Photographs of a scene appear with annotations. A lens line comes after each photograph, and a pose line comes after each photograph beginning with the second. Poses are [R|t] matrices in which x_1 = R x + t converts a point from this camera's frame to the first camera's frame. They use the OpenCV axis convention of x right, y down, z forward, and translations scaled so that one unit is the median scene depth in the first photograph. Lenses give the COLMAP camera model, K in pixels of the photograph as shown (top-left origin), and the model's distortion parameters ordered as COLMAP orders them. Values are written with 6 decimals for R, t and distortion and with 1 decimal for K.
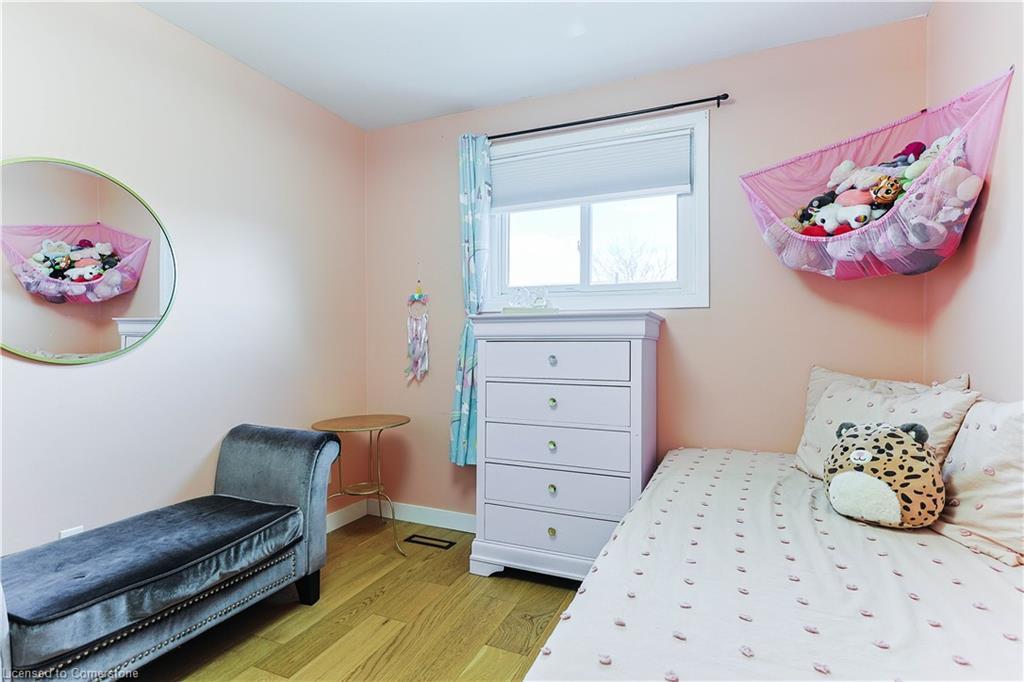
lens RADIAL K [[504.0, 0, 513.7], [0, 504.0, 343.6], [0, 0, 1]] dist [0.002980, 0.001197]
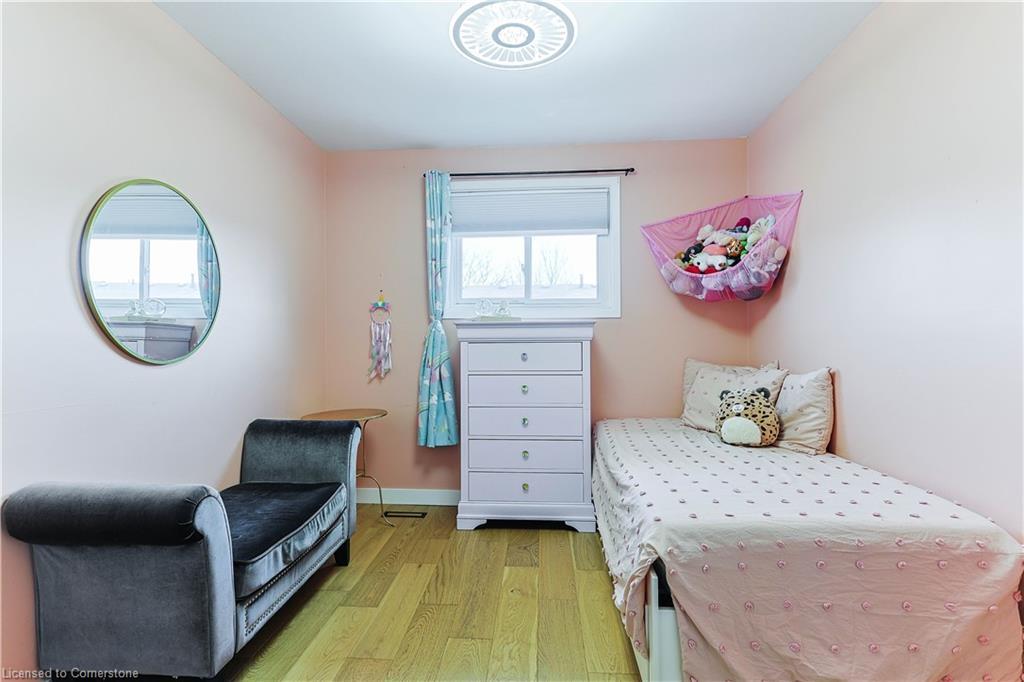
lens RADIAL K [[504.0, 0, 513.7], [0, 504.0, 343.6], [0, 0, 1]] dist [0.002980, 0.001197]
pose [[0.941301, -0.005508, 0.337525, -0.429299], [0.007491, 0.999961, -0.004573, 0.004592], [-0.337486, 0.006833, 0.941306, -0.251977]]
